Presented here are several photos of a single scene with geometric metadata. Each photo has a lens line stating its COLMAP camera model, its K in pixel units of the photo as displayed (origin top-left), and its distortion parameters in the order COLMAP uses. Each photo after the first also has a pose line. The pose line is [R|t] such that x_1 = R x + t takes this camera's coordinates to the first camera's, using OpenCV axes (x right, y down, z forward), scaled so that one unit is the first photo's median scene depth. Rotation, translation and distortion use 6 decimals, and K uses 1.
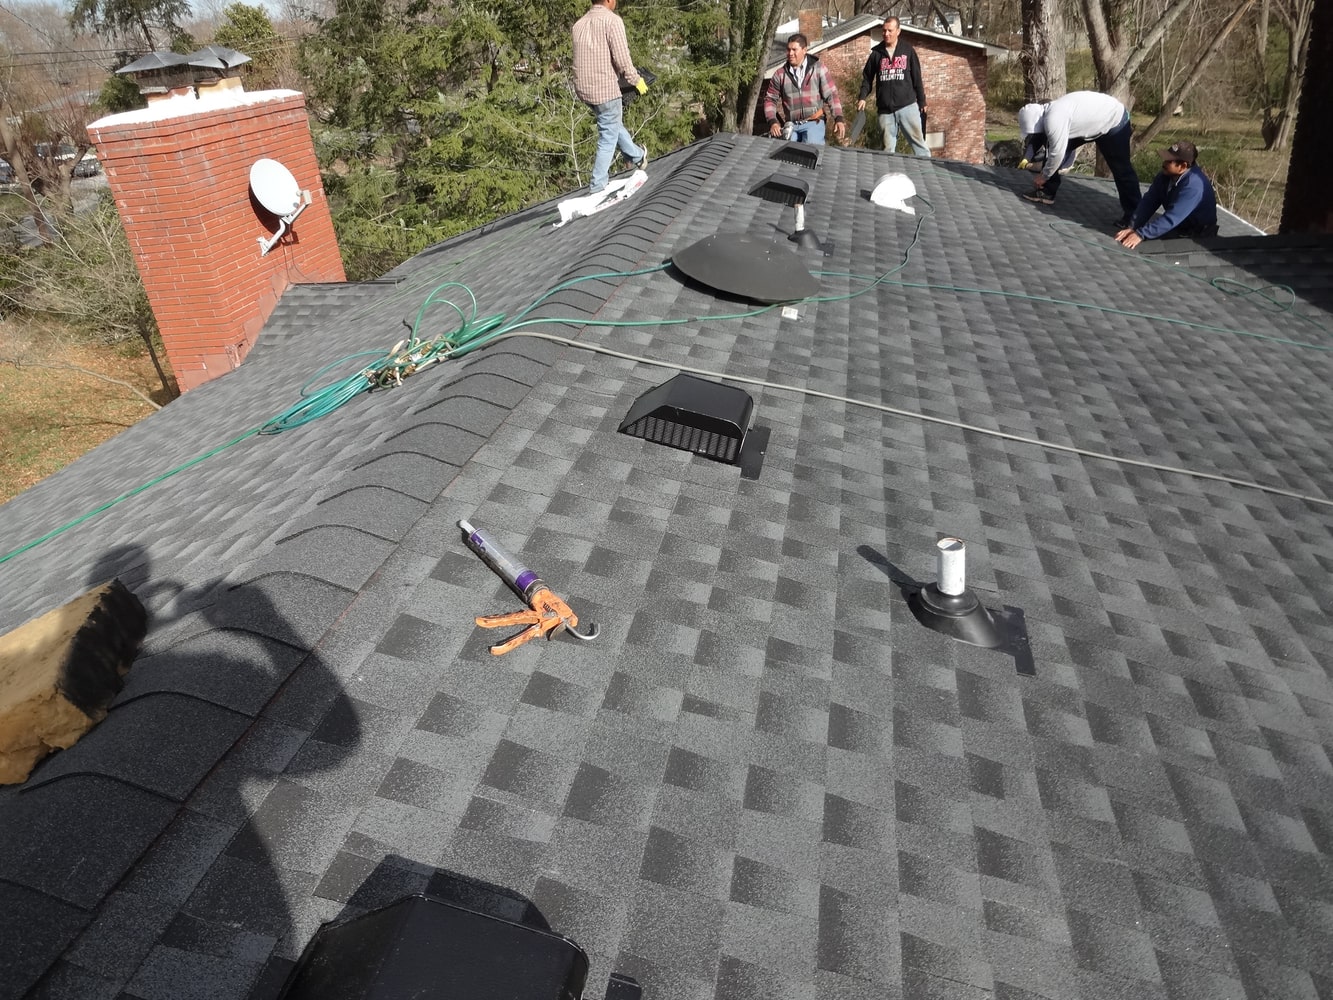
lens RADIAL K [[992.3, 0, 671.2], [0, 992.3, 498.4], [0, 0, 1]] dist [-0.000918, -0.005631]
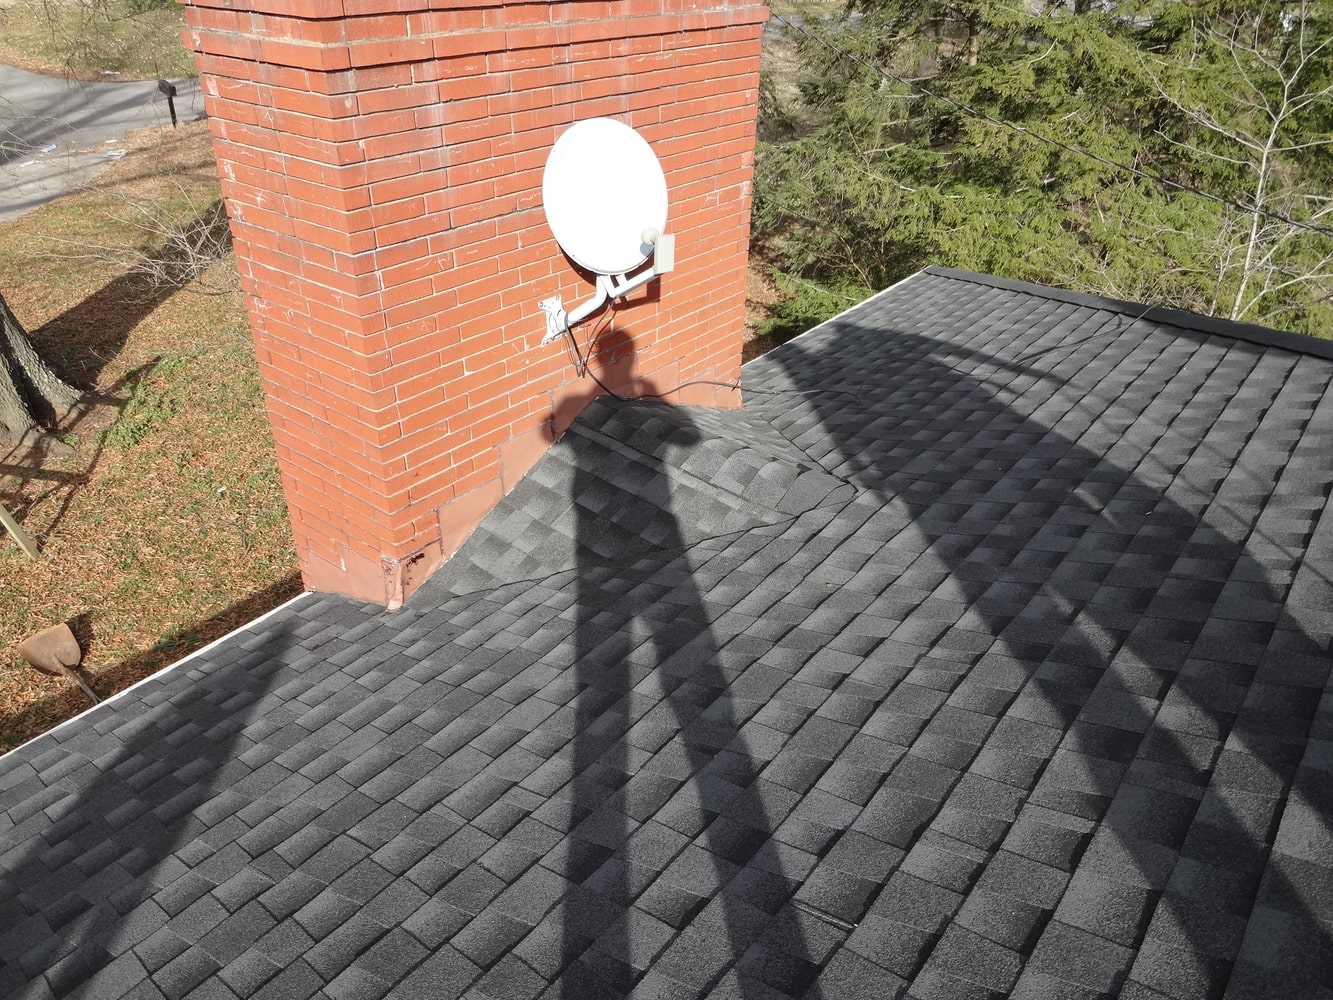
lens RADIAL K [[992.3, 0, 671.2], [0, 992.3, 498.4], [0, 0, 1]] dist [-0.000918, -0.005631]
pose [[0.871945, 0.348638, -0.343749, -0.205052], [-0.312497, 0.936782, 0.157434, -0.270086], [0.376905, -0.029853, 0.925771, 0.647219]]
